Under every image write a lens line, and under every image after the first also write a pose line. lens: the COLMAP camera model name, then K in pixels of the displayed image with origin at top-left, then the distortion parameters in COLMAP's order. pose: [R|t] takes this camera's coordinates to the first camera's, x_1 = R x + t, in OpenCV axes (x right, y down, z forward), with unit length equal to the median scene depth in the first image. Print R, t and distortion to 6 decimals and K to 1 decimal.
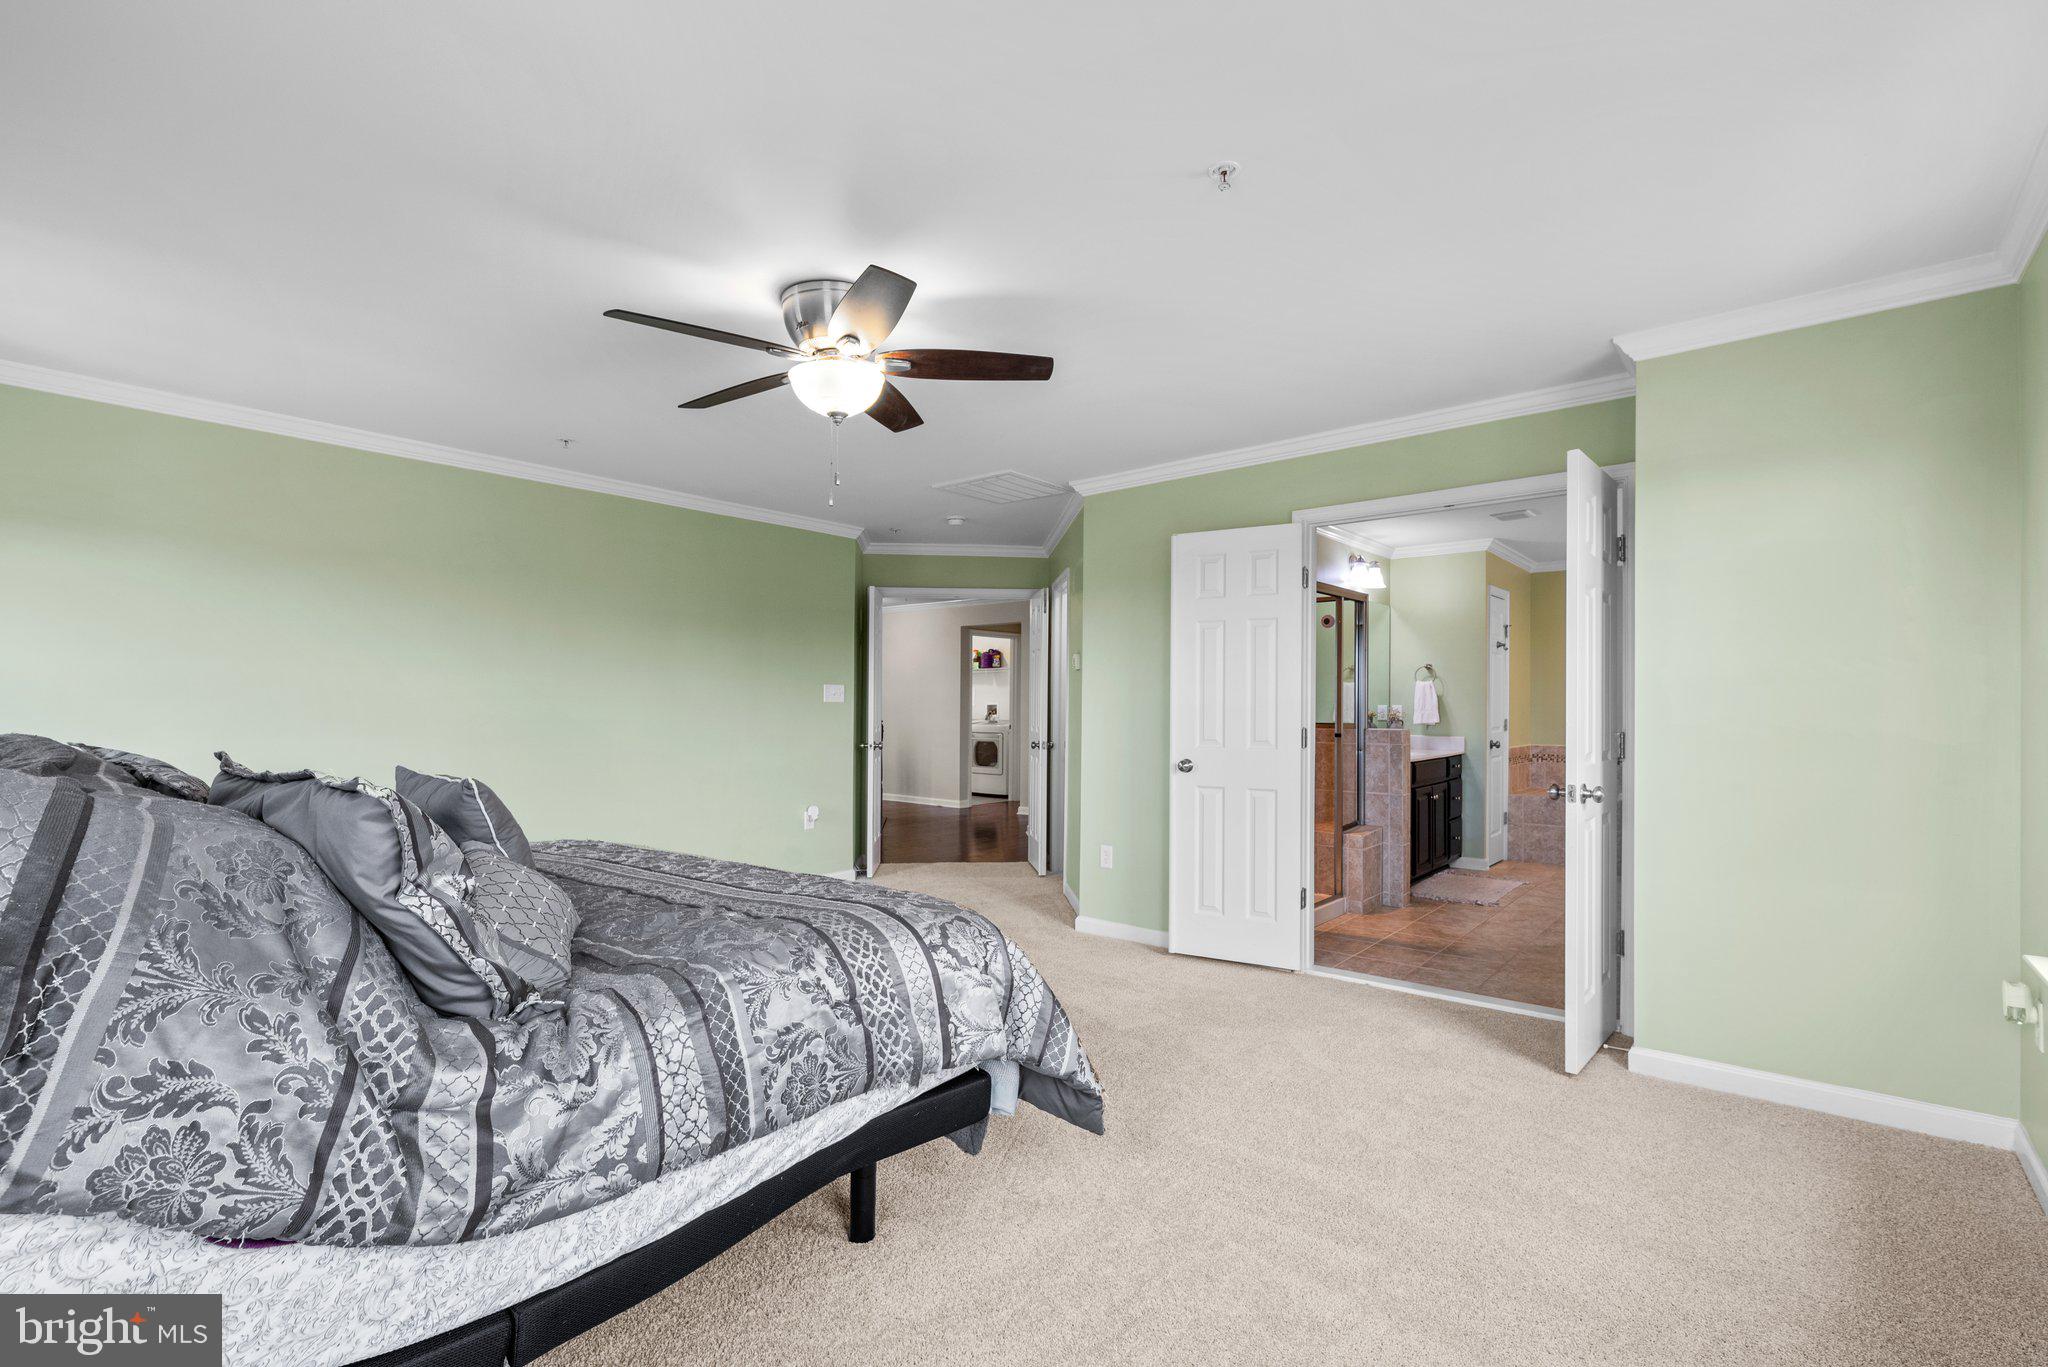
lens RADIAL K [[914.5, 0, 1022.5], [0, 914.5, 699.9], [0, 0, 1]] dist [0.002151, -0.000146]
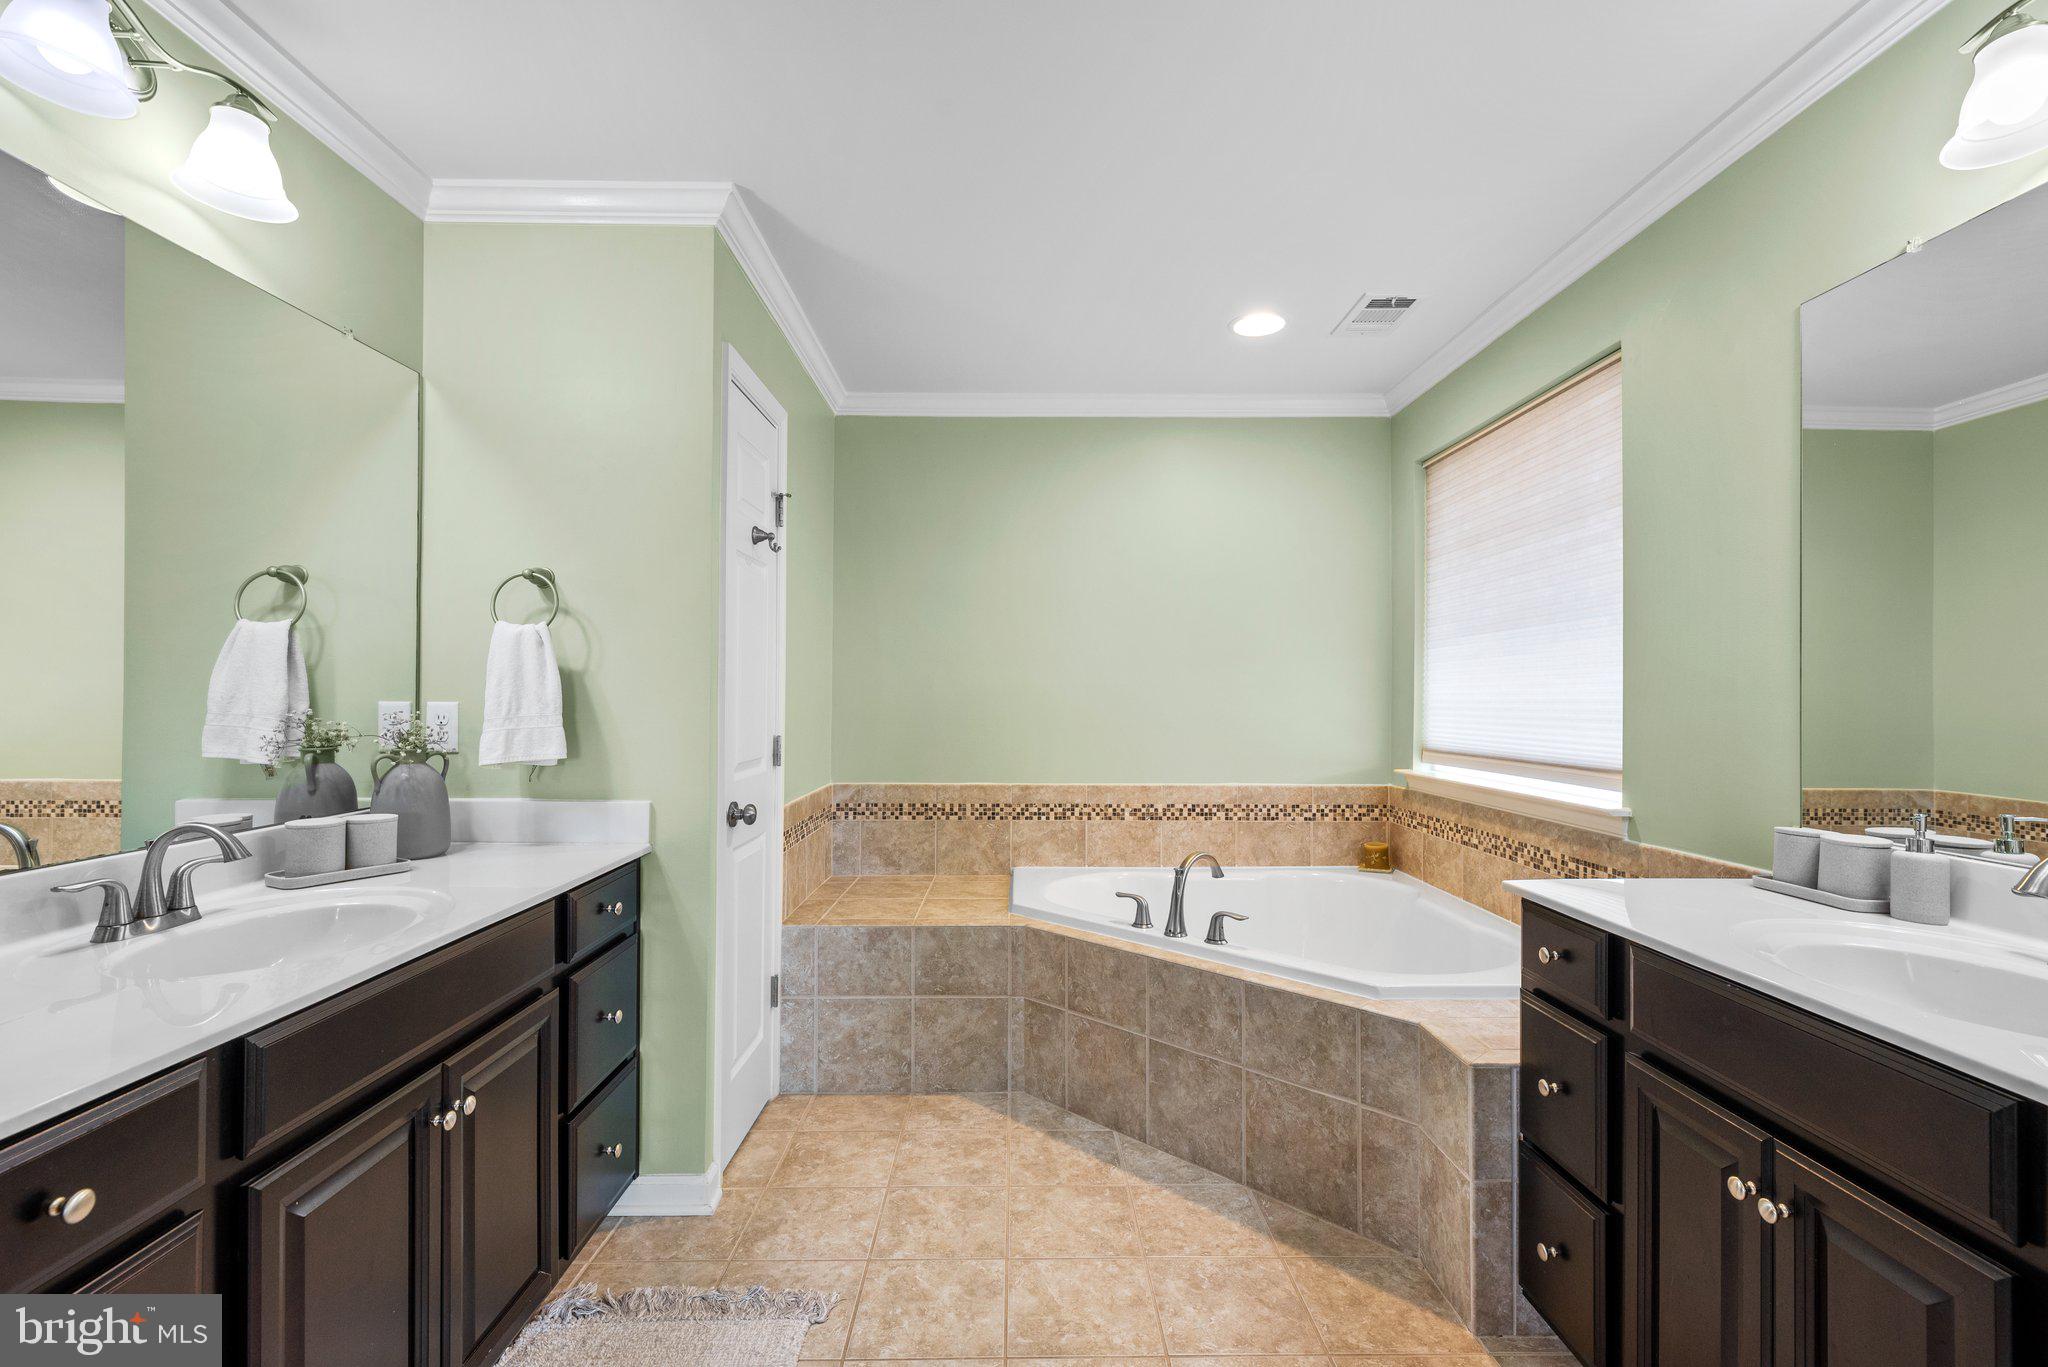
lens RADIAL K [[914.5, 0, 1030.7], [0, 914.5, 690.1], [0, 0, 1]] dist [0.002151, -0.000146]
pose [[0.750114, 0.000870, 0.661308, 0.362599], [-0.002224, 0.999997, 0.001206, 0.000790], [-0.661305, -0.002375, 0.750114, 0.655735]]
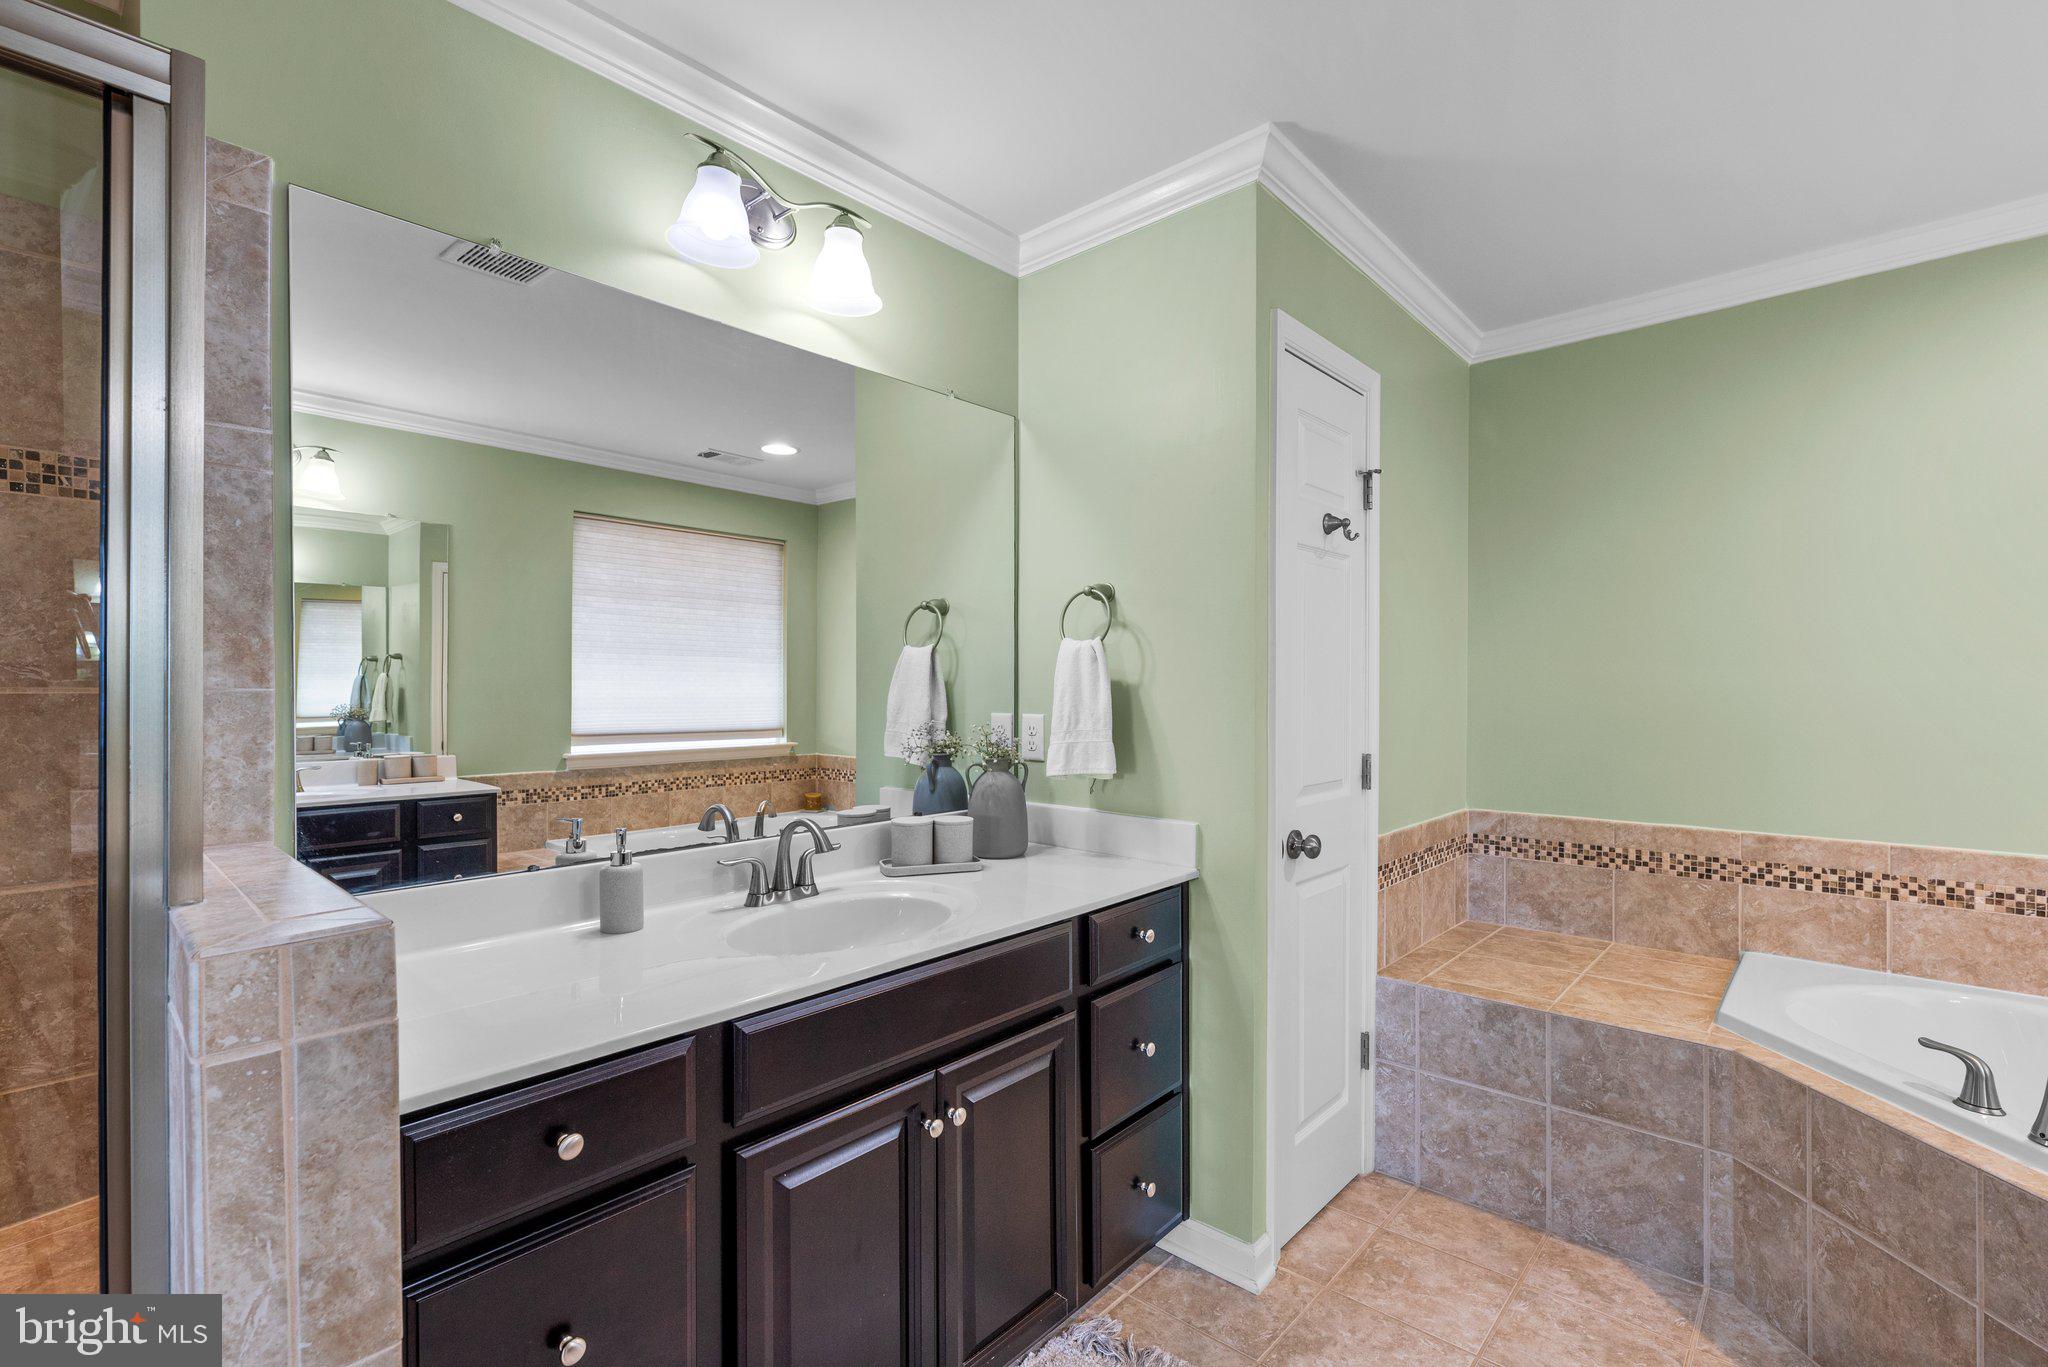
lens RADIAL K [[914.5, 0, 1028.4], [0, 914.5, 692.8], [0, 0, 1]] dist [0.002151, -0.000146]
pose [[0.999625, -0.006666, -0.026552, 0.426526], [0.006869, 0.999948, 0.007559, -0.004926], [0.026501, -0.007739, 0.999619, 0.683040]]
